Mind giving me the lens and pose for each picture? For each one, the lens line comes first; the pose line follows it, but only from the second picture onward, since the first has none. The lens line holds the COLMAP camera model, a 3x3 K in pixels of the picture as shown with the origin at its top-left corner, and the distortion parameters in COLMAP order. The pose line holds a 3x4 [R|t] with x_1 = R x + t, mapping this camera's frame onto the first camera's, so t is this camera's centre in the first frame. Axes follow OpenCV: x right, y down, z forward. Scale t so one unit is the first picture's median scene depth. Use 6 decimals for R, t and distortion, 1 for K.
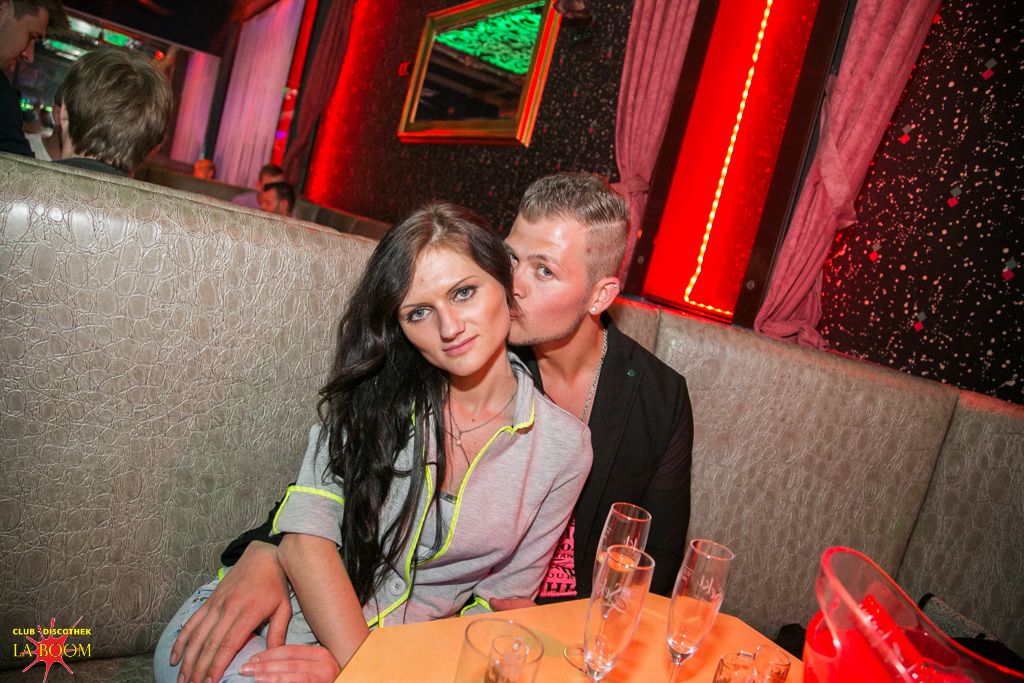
lens RADIAL K [[694.1, 0, 506.5], [0, 694.1, 340.8], [0, 0, 1]] dist [-0.119145, 0.065564]
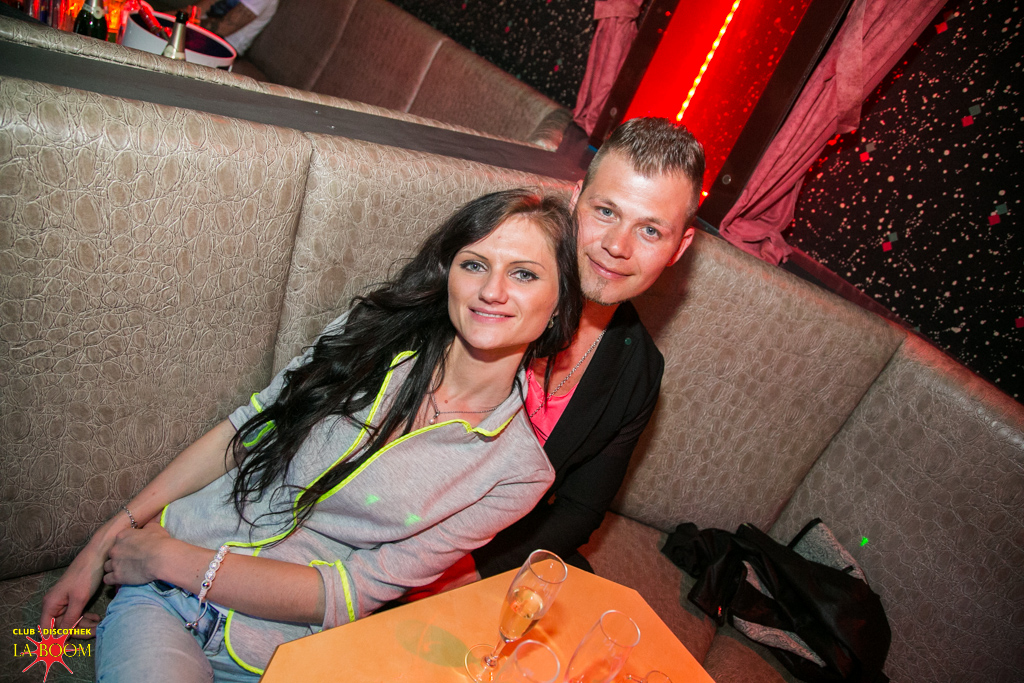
lens RADIAL K [[694.1, 0, 506.5], [0, 694.1, 340.8], [0, 0, 1]] dist [-0.119145, 0.065564]
pose [[0.989763, 0.098394, 0.103384, -0.004411], [-0.130005, 0.920454, 0.368596, -0.200409], [-0.058892, -0.378263, 0.923823, 0.113251]]
